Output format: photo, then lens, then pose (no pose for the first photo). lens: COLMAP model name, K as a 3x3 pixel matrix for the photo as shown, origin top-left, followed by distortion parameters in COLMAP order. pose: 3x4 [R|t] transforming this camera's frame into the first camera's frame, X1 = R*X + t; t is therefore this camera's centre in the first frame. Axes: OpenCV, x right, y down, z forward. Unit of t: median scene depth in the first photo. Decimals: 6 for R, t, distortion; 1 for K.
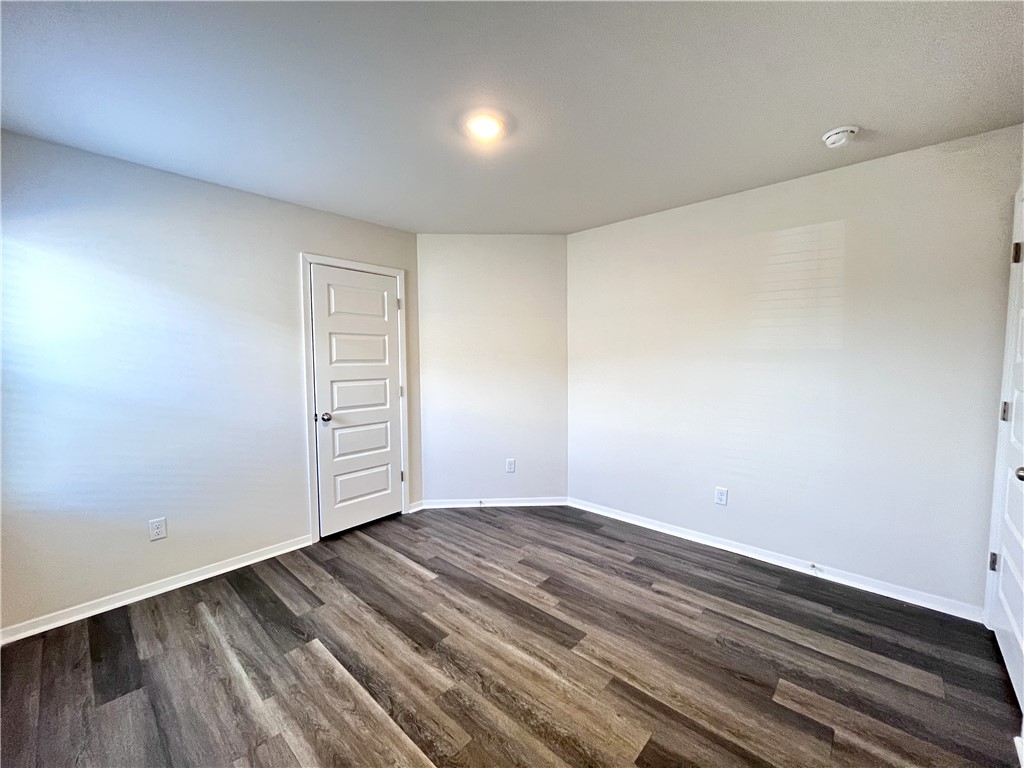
lens RADIAL K [[415.0, 0, 512.0], [0, 415.0, 384.0], [0, 0, 1]] dist [-0.001886, 0.000068]
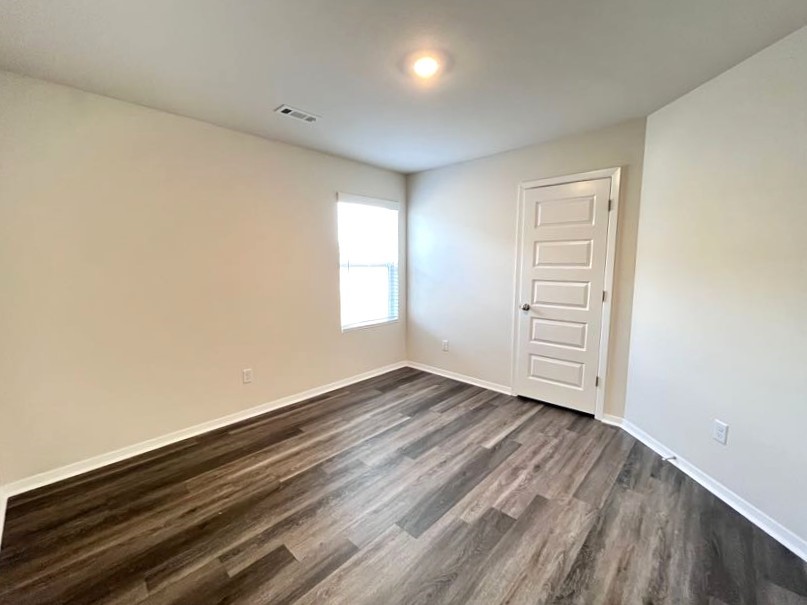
lens RADIAL K [[340.0, 0, 403.5], [0, 340.0, 302.5], [0, 0, 1]] dist [-0.000885, -0.000096]
pose [[-0.017519, 0.124773, -0.992031, 0.663277], [-0.060921, 0.990206, 0.125619, -0.048835], [0.997989, 0.062636, -0.009746, 0.670509]]
